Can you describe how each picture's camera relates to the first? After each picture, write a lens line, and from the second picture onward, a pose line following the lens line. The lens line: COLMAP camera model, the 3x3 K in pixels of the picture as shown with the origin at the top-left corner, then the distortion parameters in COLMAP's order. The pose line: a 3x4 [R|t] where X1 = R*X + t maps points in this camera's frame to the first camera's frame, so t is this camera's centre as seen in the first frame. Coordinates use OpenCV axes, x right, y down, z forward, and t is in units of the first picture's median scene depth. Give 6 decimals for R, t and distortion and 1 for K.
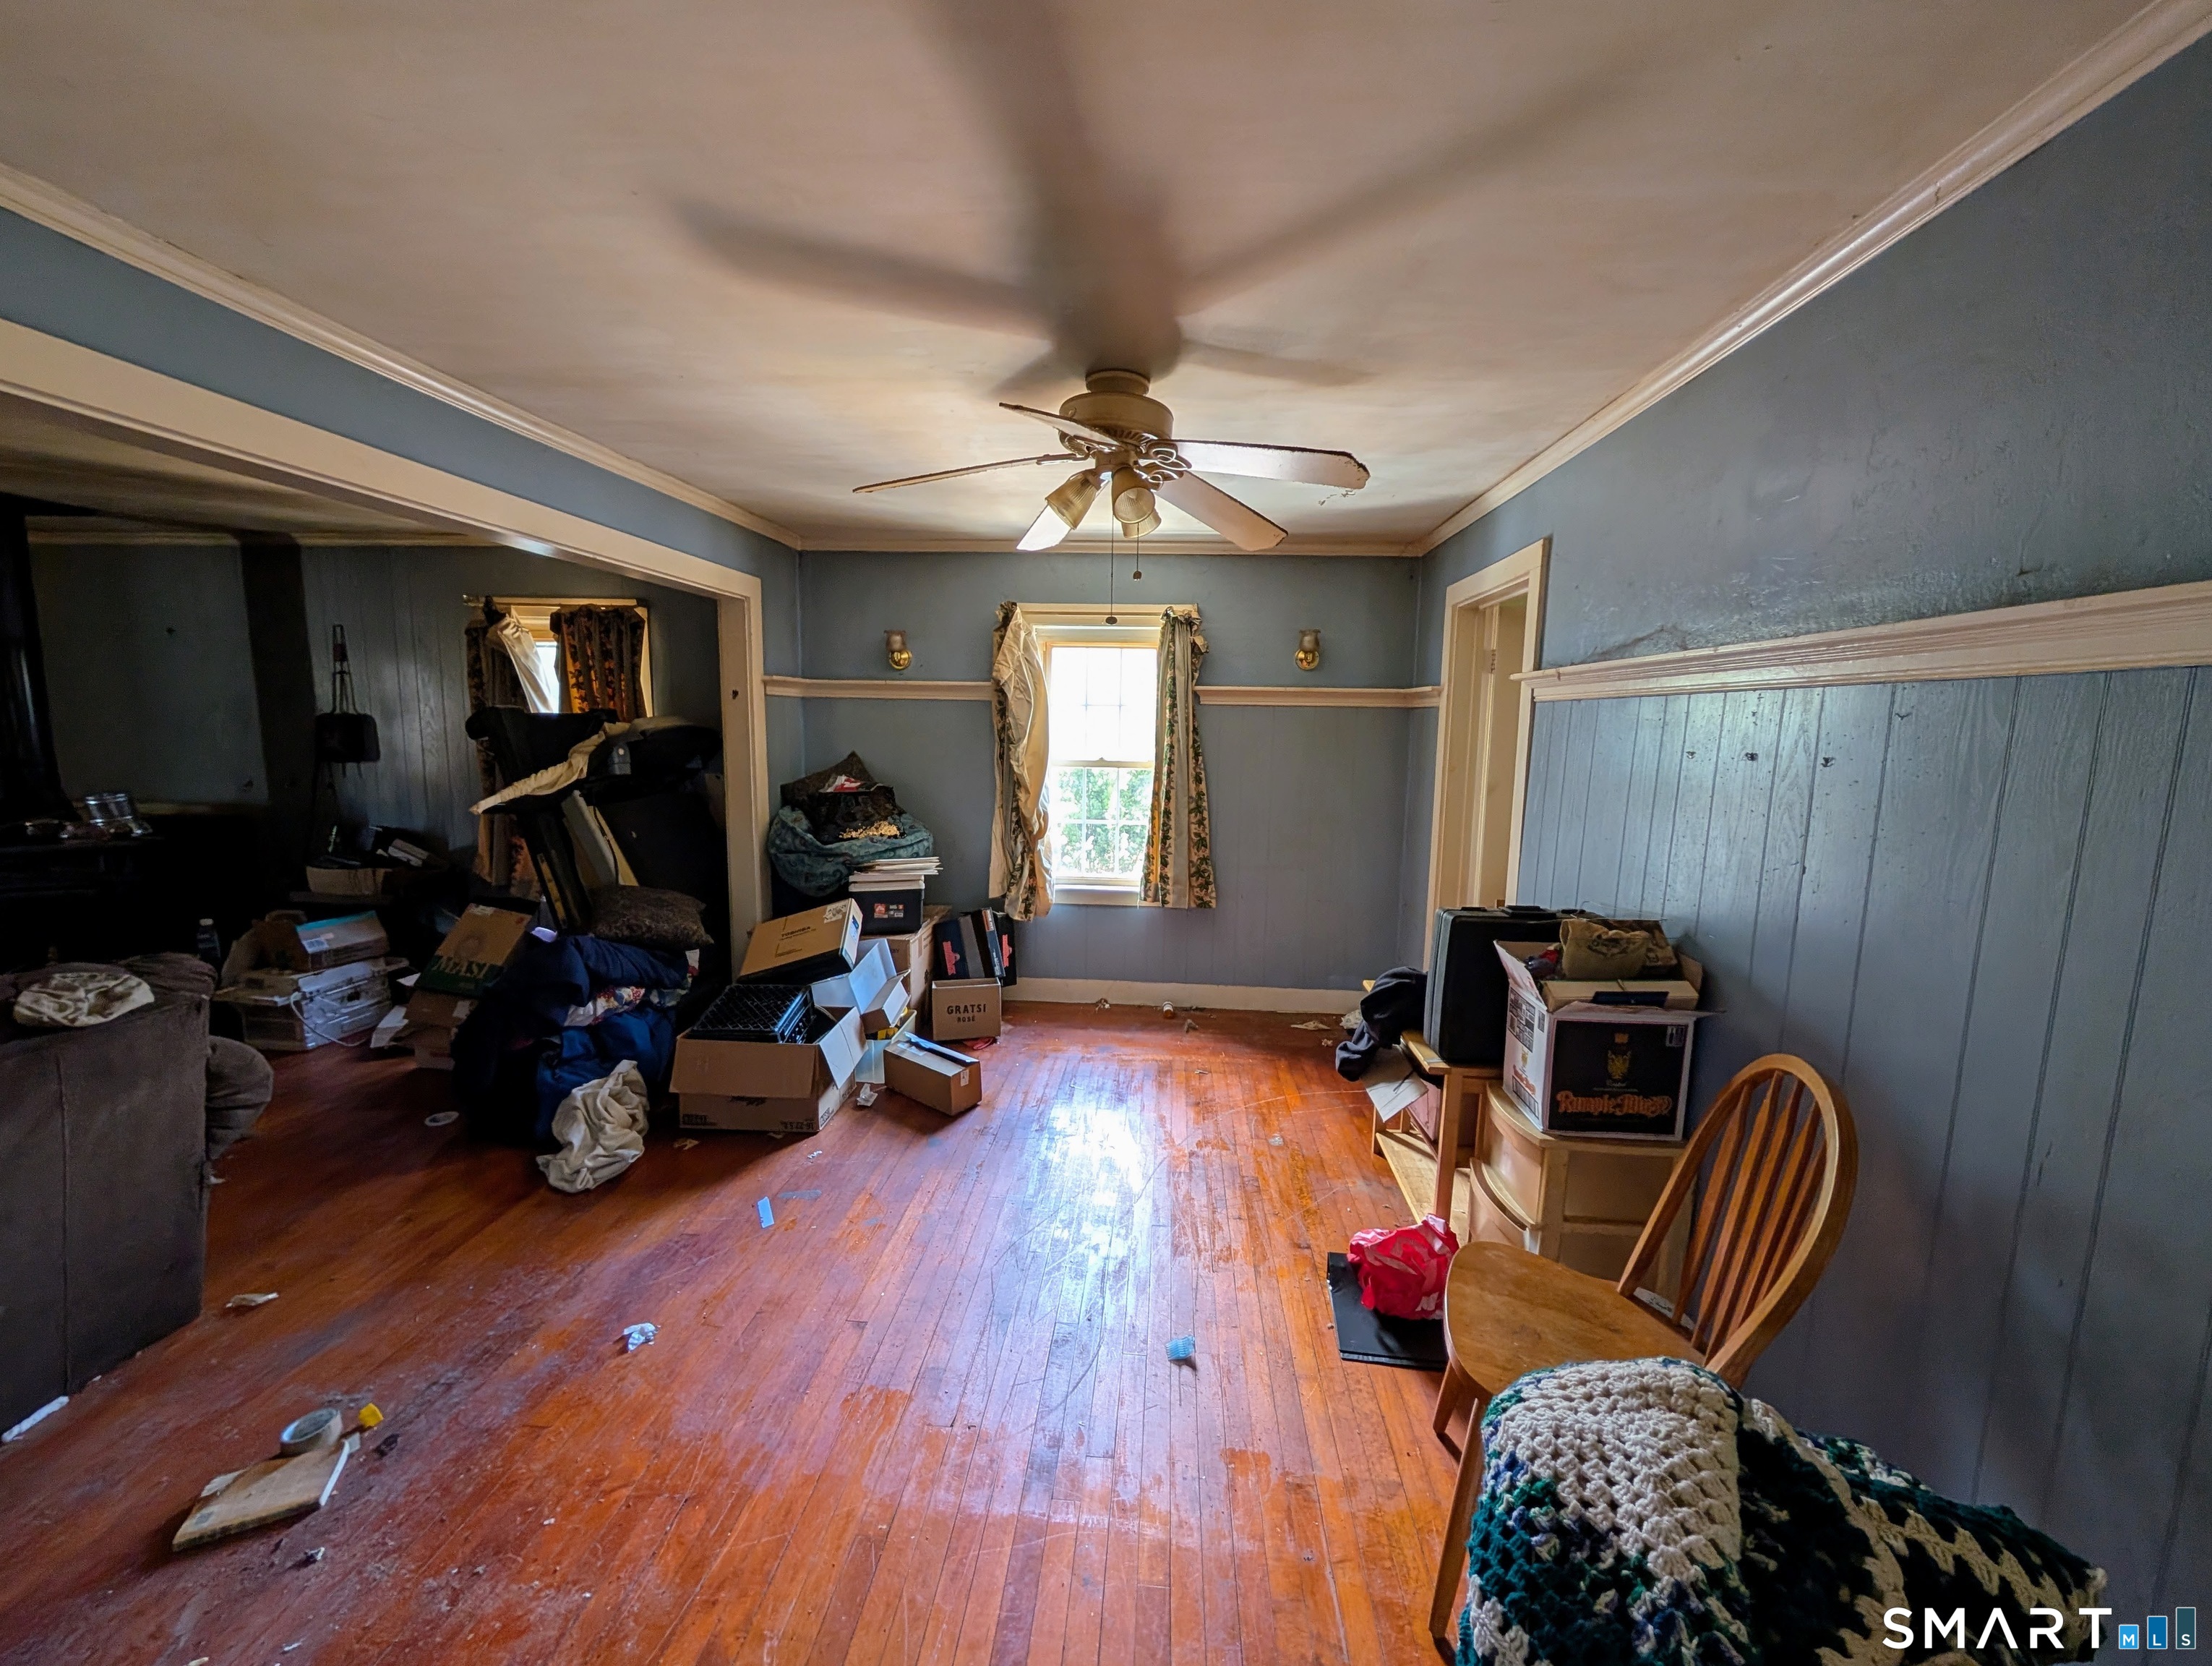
lens RADIAL K [[837.7, 0, 1116.2], [0, 837.7, 829.9], [0, 0, 1]] dist [-0.000737, -0.000135]
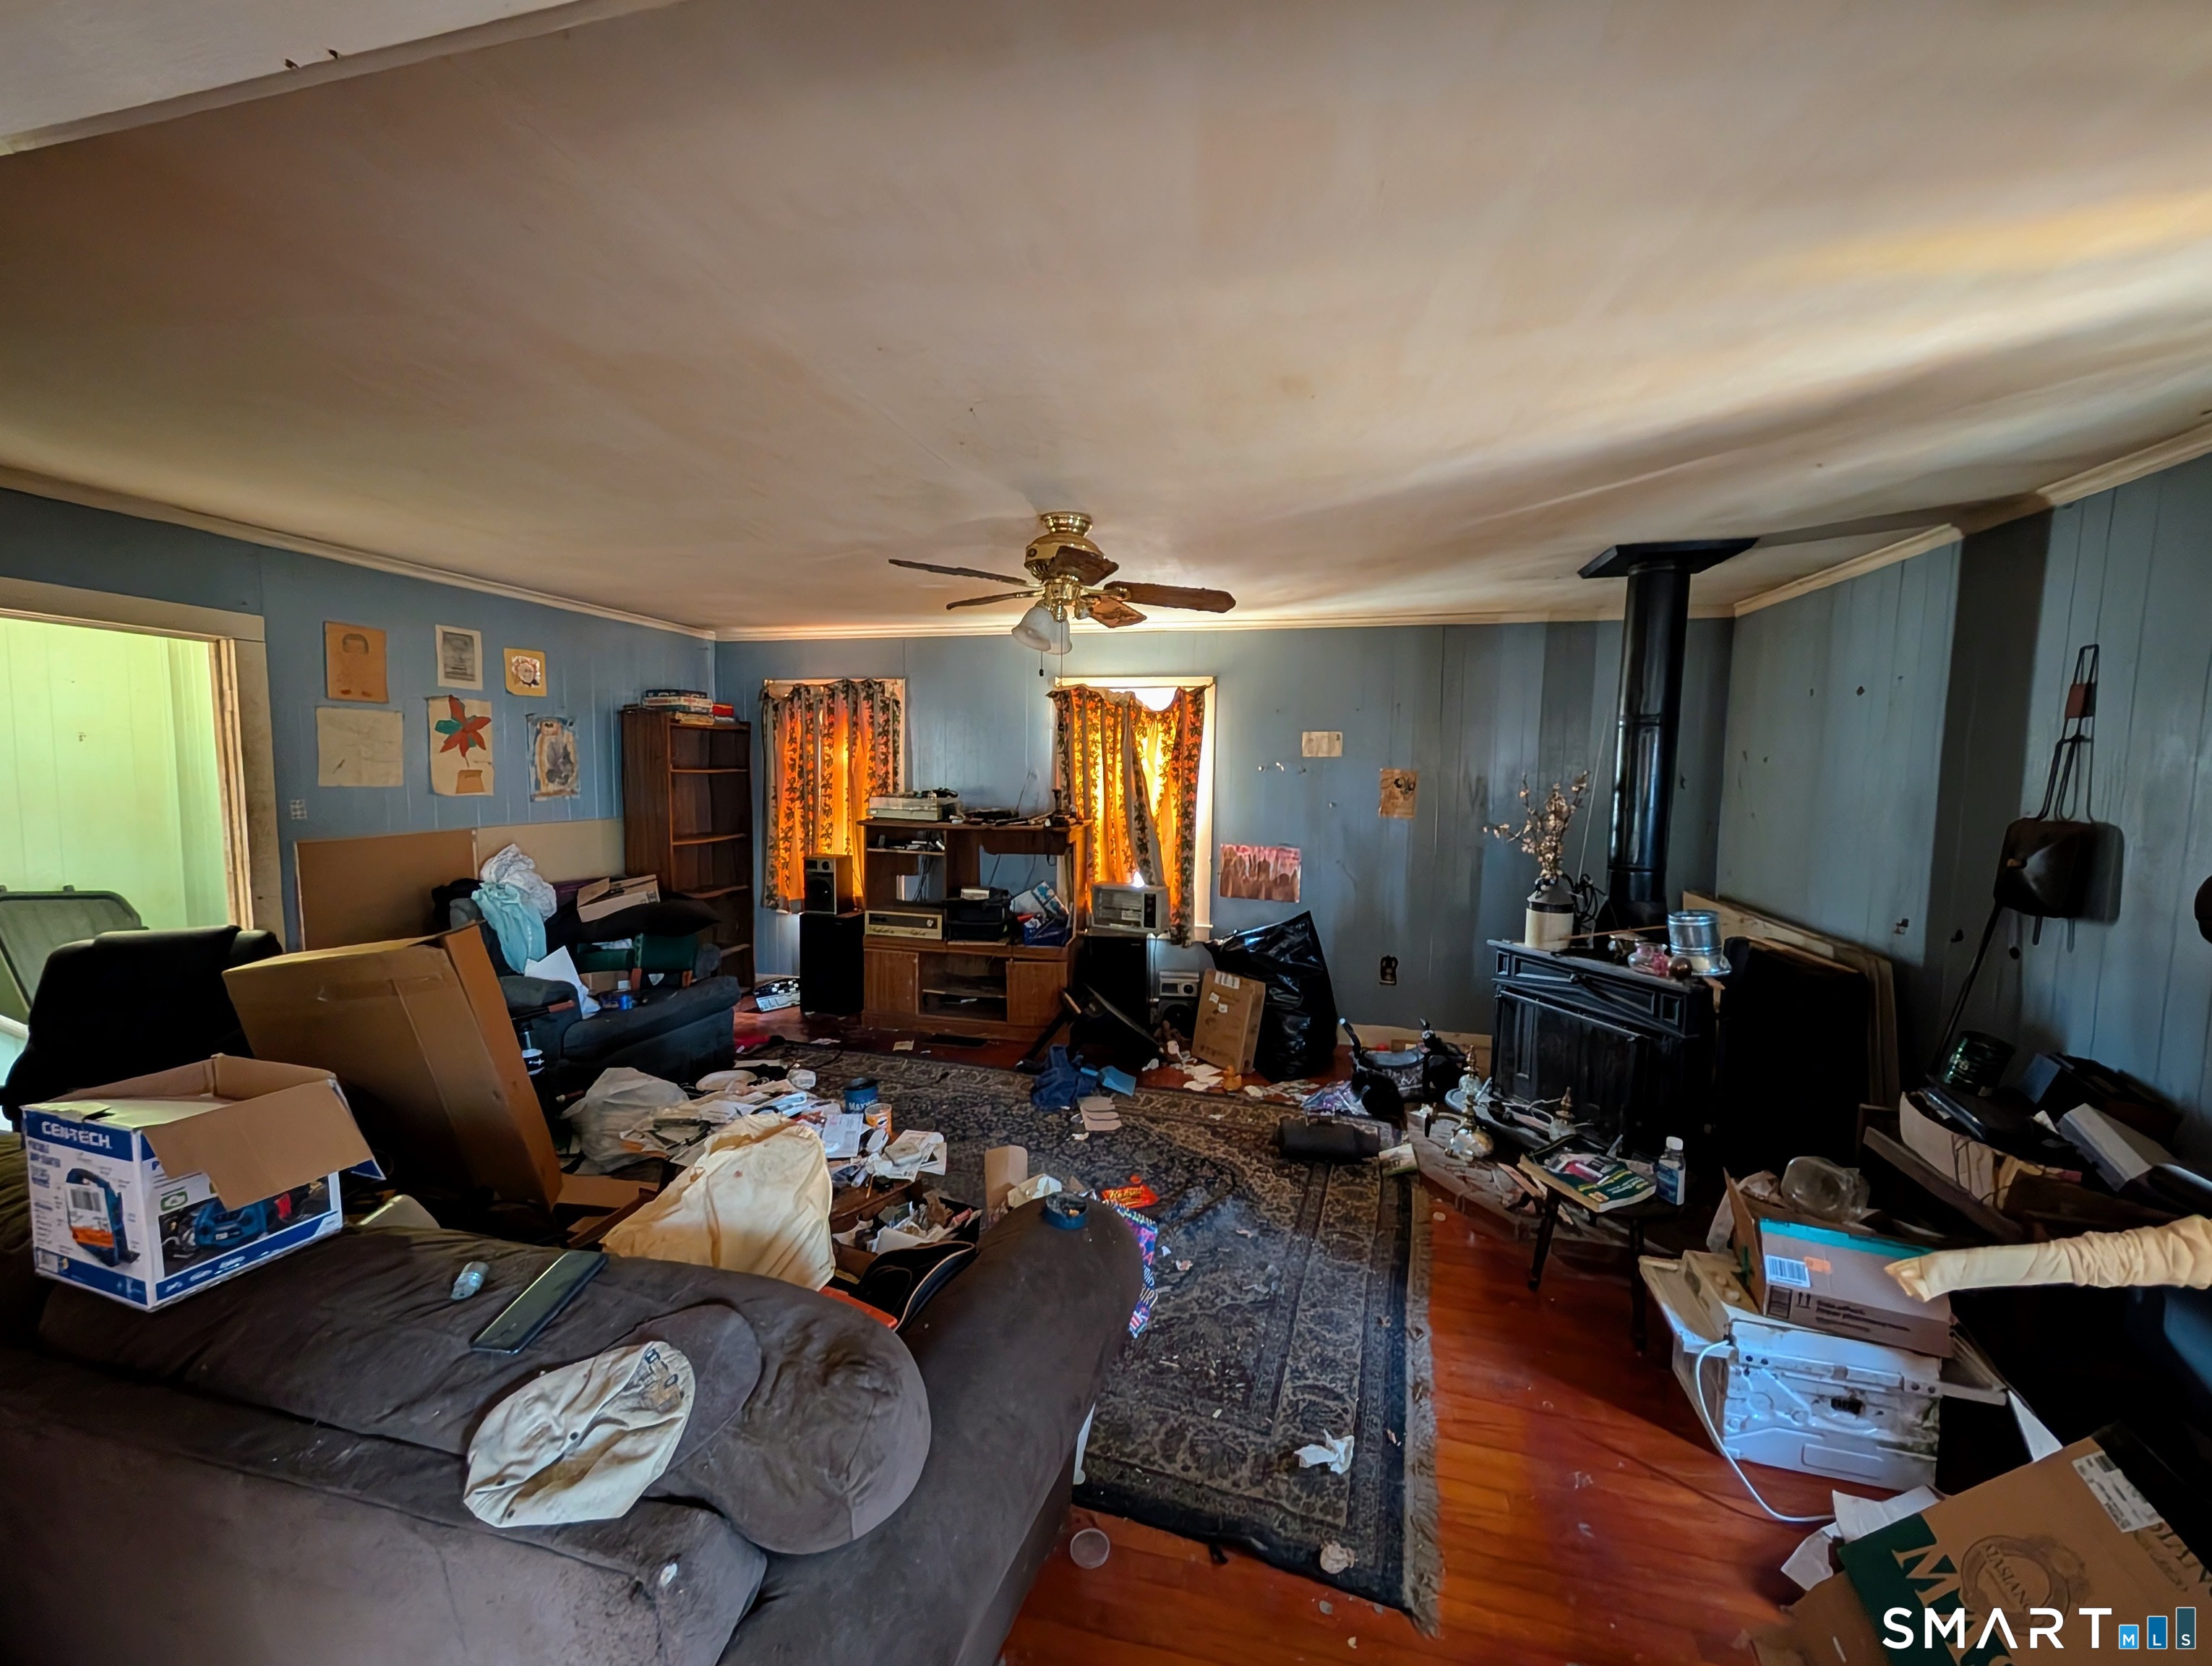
lens RADIAL K [[837.7, 0, 1116.2], [0, 837.7, 829.9], [0, 0, 1]] dist [-0.000737, -0.000135]
pose [[-0.175976, 0.062138, -0.982431, -0.356020], [-0.145797, 0.985354, 0.088439, -0.103411], [0.973538, 0.158799, -0.164339, 0.574863]]
